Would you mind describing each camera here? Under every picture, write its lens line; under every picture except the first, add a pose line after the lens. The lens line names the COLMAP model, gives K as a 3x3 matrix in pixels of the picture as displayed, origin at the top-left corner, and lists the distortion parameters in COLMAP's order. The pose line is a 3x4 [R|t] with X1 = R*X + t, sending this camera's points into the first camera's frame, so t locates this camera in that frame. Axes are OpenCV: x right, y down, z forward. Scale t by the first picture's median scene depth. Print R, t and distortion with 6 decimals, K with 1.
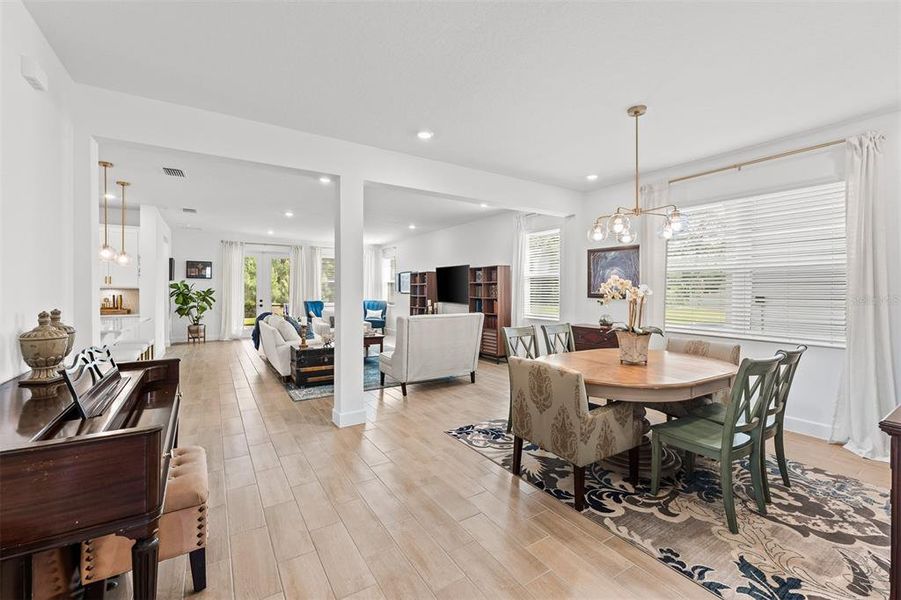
lens RADIAL K [[373.9, 0, 458.2], [0, 373.9, 294.8], [0, 0, 1]] dist [-0.002237, 0.000414]
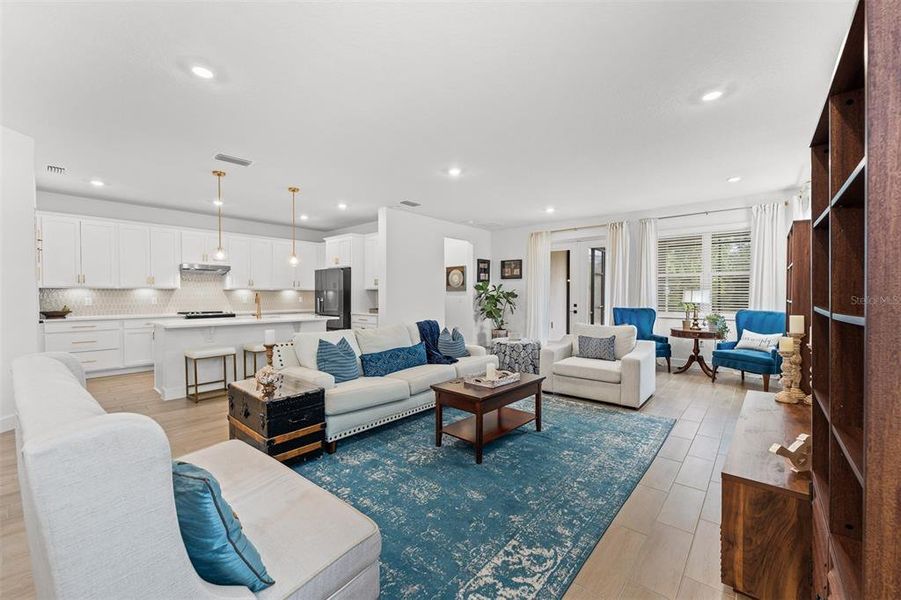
lens RADIAL K [[364.7, 0, 446.4], [0, 364.7, 300.4], [0, 0, 1]] dist [0.001608, 0.000065]
pose [[0.264687, 0.011156, -0.964270, 0.130994], [-0.009283, 0.999916, 0.009020, 0.002129], [0.964290, 0.006564, 0.264769, 0.678112]]
